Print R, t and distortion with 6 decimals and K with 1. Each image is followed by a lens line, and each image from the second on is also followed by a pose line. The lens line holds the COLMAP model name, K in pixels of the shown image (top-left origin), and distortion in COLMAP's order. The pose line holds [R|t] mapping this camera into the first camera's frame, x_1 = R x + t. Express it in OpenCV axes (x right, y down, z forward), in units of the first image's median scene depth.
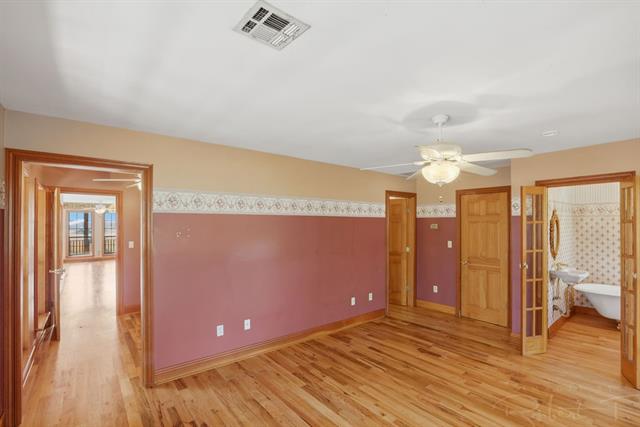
lens RADIAL K [[305.7, 0, 334.0], [0, 305.7, 224.1], [0, 0, 1]] dist [-0.018789, 0.001809]
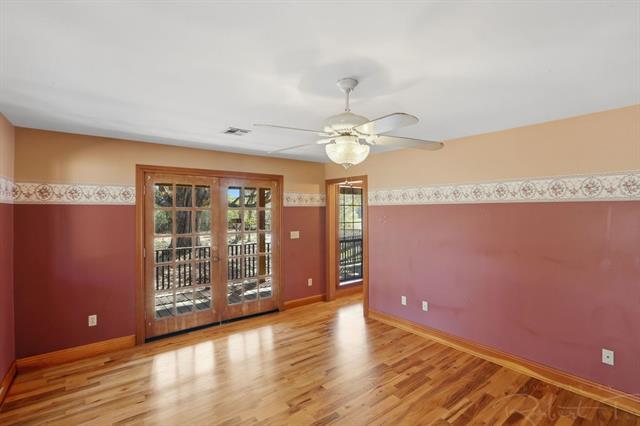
lens RADIAL K [[305.7, 0, 321.0], [0, 305.7, 211.5], [0, 0, 1]] dist [-0.018789, 0.001809]
pose [[-0.044222, -0.002351, -0.999019, 0.844899], [-0.007677, 0.999969, -0.002013, -0.001809], [0.998992, 0.007581, -0.044239, 0.702706]]
